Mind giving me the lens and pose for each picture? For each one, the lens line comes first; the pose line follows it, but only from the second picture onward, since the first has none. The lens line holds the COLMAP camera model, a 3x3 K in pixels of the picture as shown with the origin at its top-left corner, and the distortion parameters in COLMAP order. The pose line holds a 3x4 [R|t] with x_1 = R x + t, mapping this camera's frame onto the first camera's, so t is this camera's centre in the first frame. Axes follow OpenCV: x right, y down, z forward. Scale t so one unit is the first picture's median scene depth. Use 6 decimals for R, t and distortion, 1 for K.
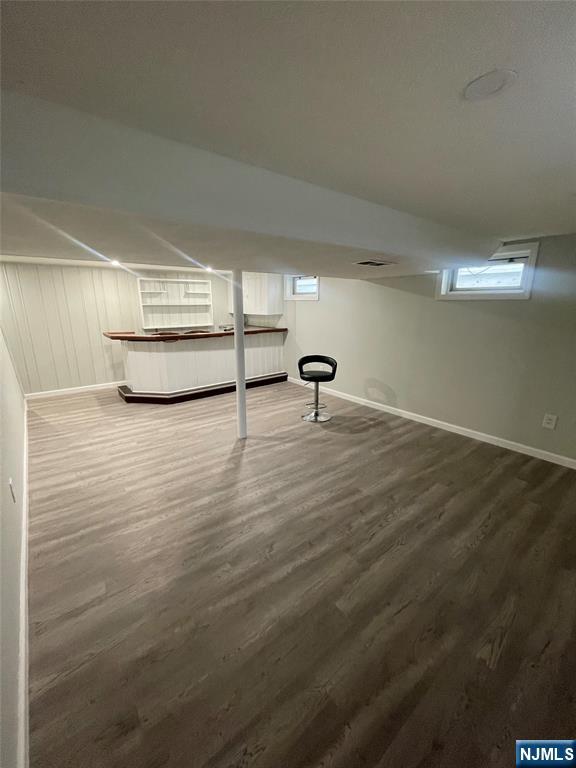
lens RADIAL K [[311.3, 0, 291.6], [0, 311.3, 382.1], [0, 0, 1]] dist [-0.002437, -0.001024]
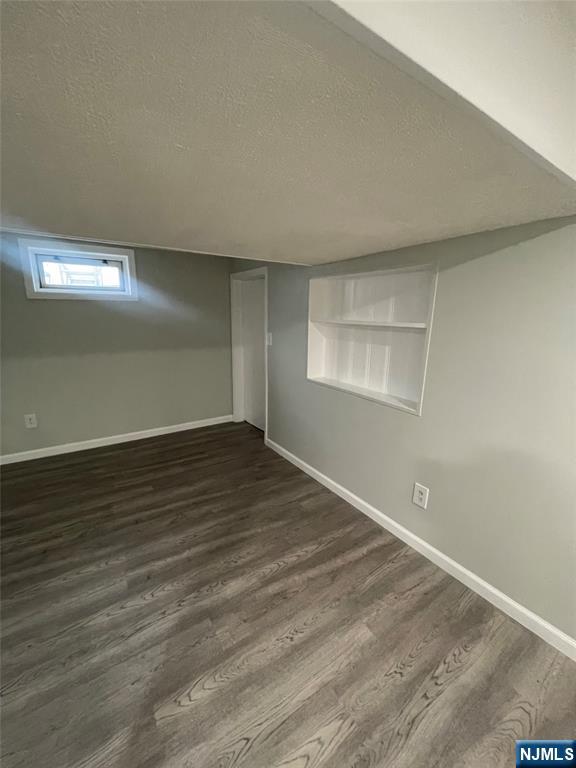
lens RADIAL K [[311.3, 0, 285.8], [0, 311.3, 386.1], [0, 0, 1]] dist [-0.002437, -0.001024]
pose [[-0.994632, -0.037454, 0.096459, -0.366655], [0.011898, 0.884613, 0.466175, -0.268478], [-0.102789, 0.464820, -0.879418, 1.134619]]
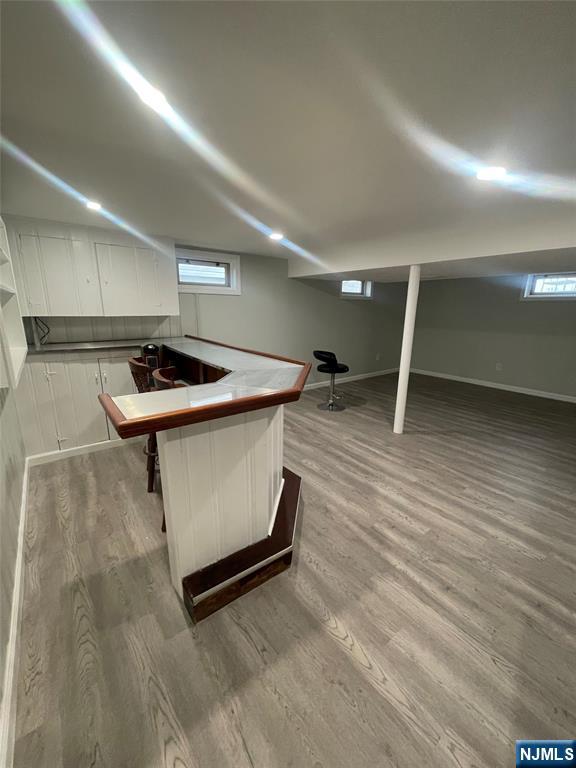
lens RADIAL K [[311.3, 0, 289.3], [0, 311.3, 382.9], [0, 0, 1]] dist [-0.002437, -0.001024]
pose [[0.022713, -0.237120, 0.971215, -1.323558], [0.240199, 0.944304, 0.224932, -0.338827], [-0.970458, 0.228176, 0.078404, 1.483689]]
